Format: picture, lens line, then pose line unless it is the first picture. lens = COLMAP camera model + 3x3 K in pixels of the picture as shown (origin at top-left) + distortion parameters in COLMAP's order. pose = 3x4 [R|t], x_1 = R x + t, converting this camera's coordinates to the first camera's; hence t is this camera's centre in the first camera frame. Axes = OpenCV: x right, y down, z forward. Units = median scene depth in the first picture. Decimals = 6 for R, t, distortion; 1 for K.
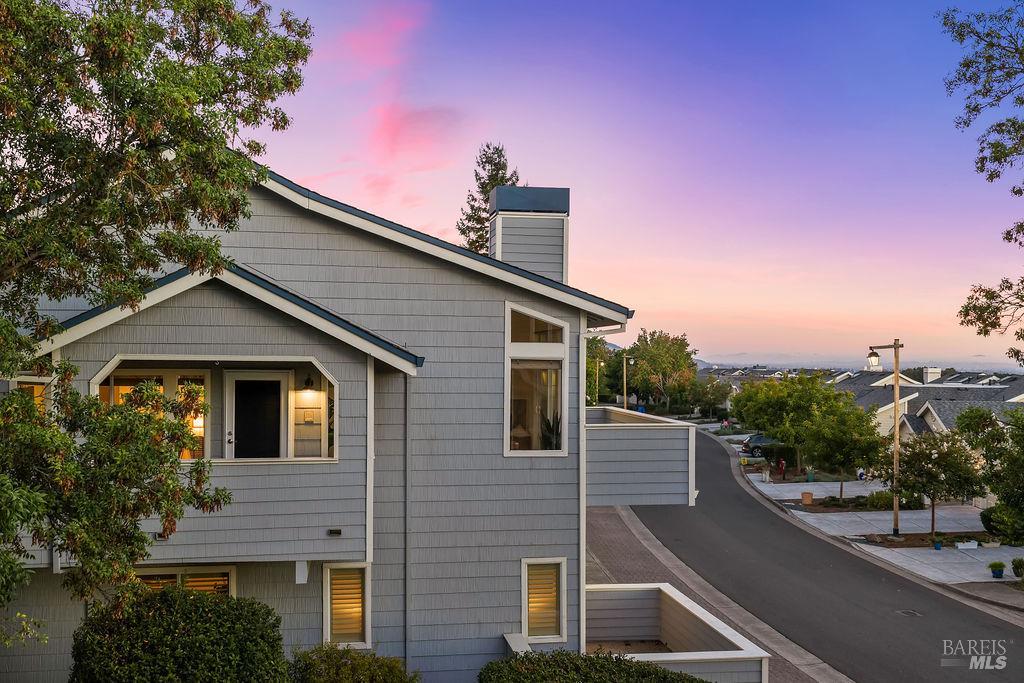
lens RADIAL K [[790.2, 0, 511.0], [0, 790.2, 348.2], [0, 0, 1]] dist [-0.011133, -0.008177]
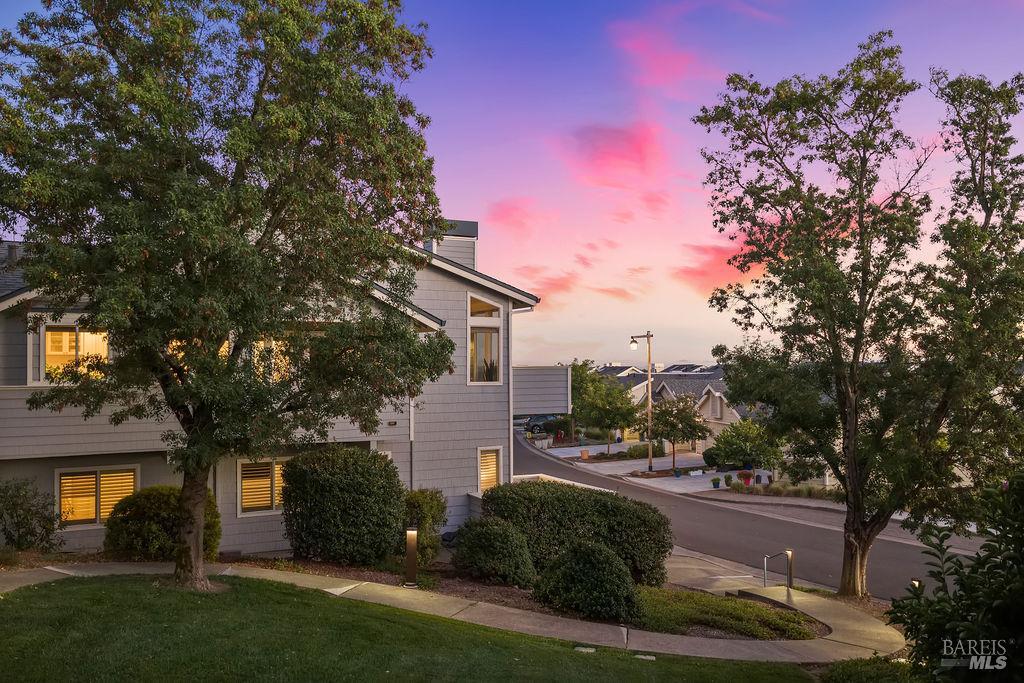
lens RADIAL K [[852.7, 0, 512.9], [0, 852.7, 339.8], [0, 0, 1]] dist [0.013223, -0.033866]
pose [[0.939717, 0.001809, 0.341949, -0.518264], [0.008671, 0.999538, -0.029115, 0.093075], [-0.341843, 0.030325, 0.939268, -0.695897]]
